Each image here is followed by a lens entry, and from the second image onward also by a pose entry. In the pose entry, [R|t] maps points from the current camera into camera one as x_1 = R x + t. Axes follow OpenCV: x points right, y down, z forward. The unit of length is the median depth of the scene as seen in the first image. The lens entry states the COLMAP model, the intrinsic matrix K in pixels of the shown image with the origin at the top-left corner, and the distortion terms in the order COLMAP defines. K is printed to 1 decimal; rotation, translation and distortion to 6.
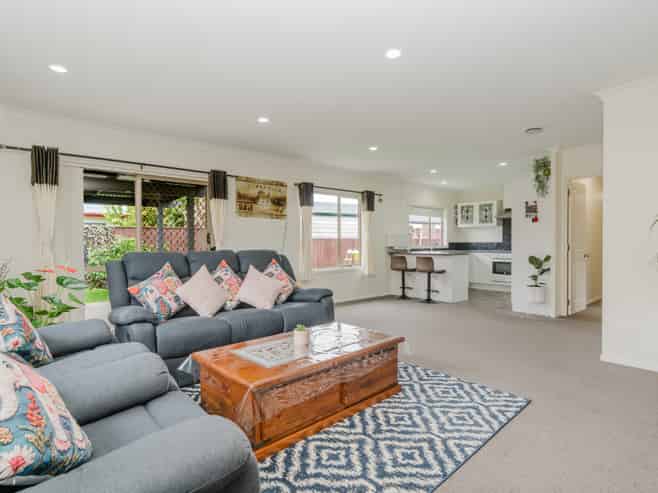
lens RADIAL K [[369.3, 0, 326.8], [0, 369.3, 243.9], [0, 0, 1]] dist [-0.001619, -0.001928]
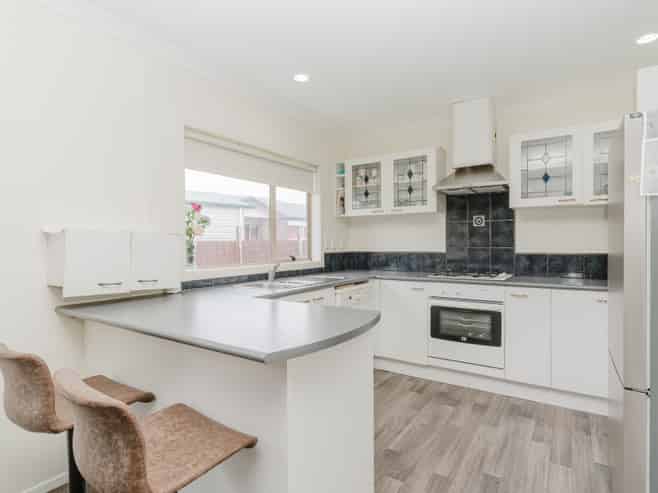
lens RADIAL K [[369.6, 0, 325.5], [0, 369.6, 242.0], [0, 0, 1]] dist [0.008769, 0.001044]
pose [[0.969175, -0.004791, 0.246326, 0.245855], [0.006608, 0.999957, -0.006547, -0.014475], [-0.246284, 0.007972, 0.969165, 0.643200]]
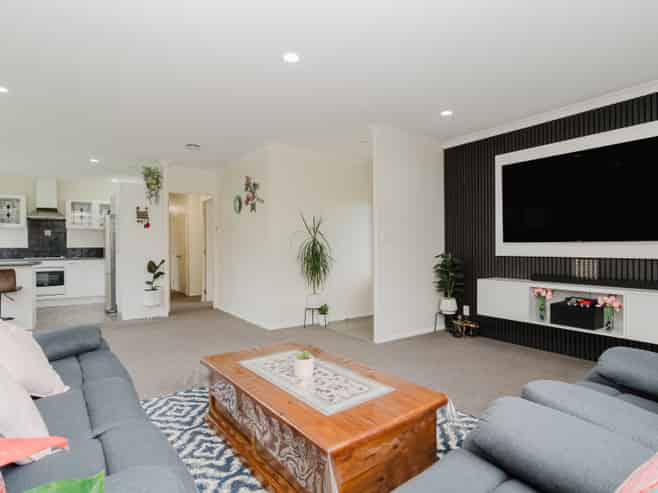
lens RADIAL K [[369.3, 0, 328.8], [0, 369.3, 250.8], [0, 0, 1]] dist [-0.001619, -0.001928]
pose [[0.112068, -0.012792, 0.993618, -0.264956], [0.008187, 0.999895, 0.011950, -0.002344], [-0.993667, 0.006795, 0.112161, 0.252673]]
